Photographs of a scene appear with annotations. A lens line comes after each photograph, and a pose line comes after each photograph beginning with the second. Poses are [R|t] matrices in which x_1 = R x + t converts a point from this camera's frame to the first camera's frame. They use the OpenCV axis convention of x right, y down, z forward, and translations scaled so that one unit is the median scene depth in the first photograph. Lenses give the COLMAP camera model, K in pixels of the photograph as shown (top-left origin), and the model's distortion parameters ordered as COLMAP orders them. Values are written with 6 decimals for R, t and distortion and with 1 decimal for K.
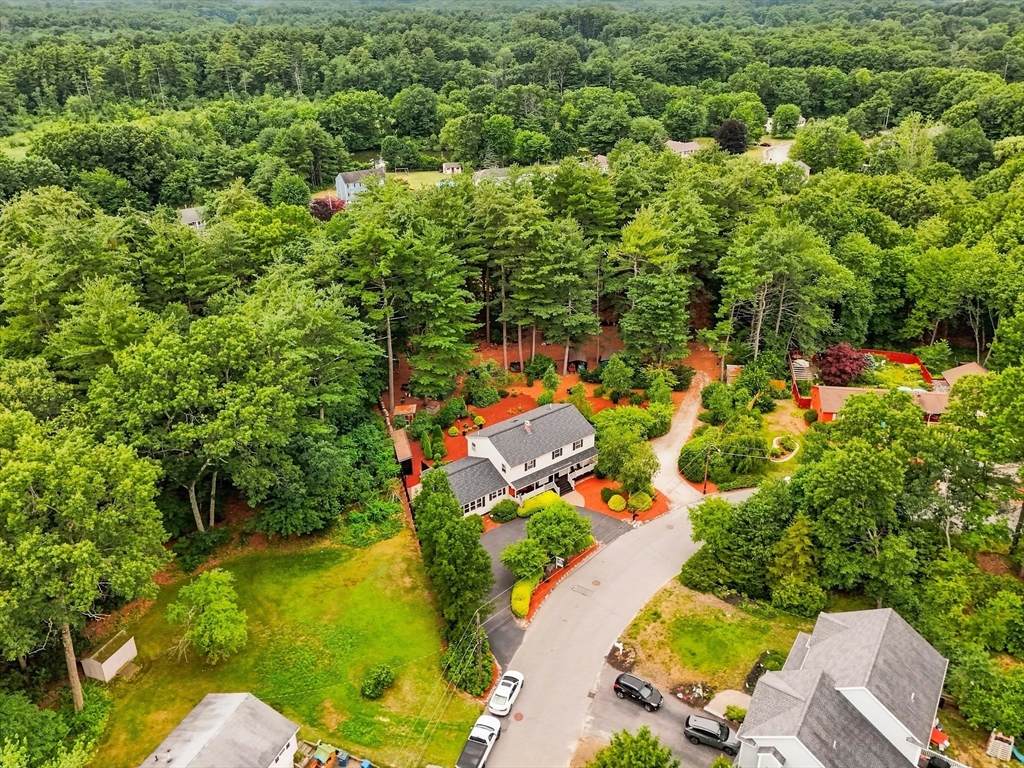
lens RADIAL K [[412.6, 0, 515.8], [0, 412.6, 384.6], [0, 0, 1]] dist [-0.000070, -0.000045]
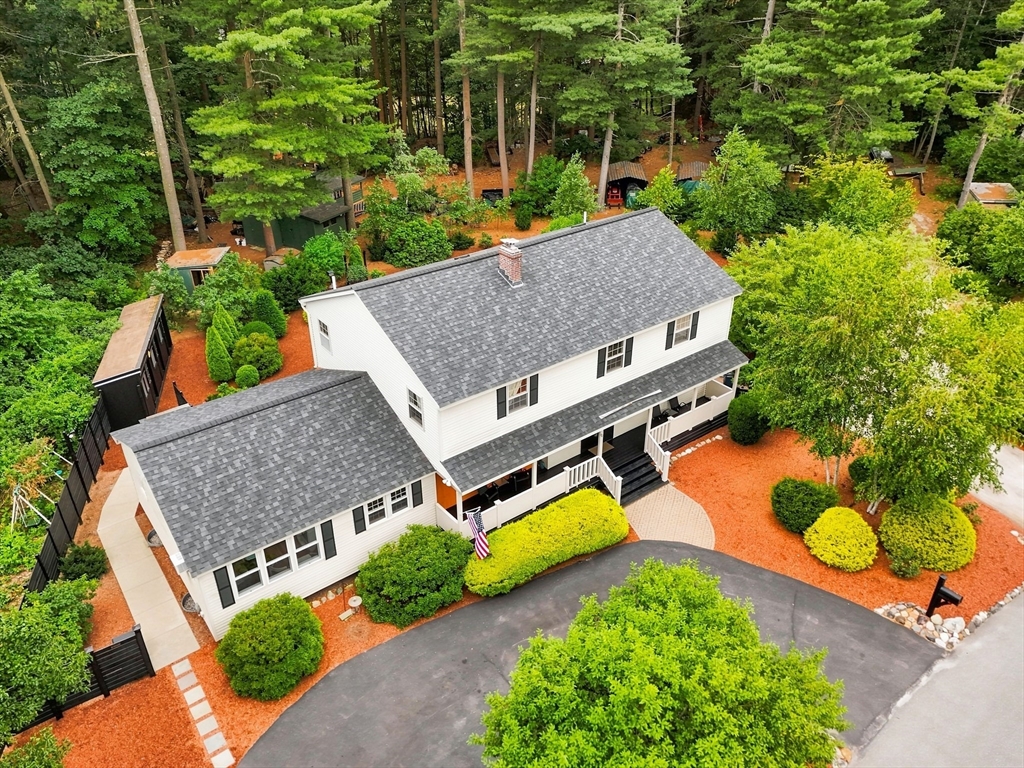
lens RADIAL K [[412.6, 0, 510.2], [0, 412.6, 383.6], [0, 0, 1]] dist [-0.000070, -0.000045]
pose [[0.999987, 0.005146, -0.000350, 0.029912], [-0.005051, 0.990702, 0.135957, 0.149607], [0.001046, -0.135953, 0.990715, 0.731670]]
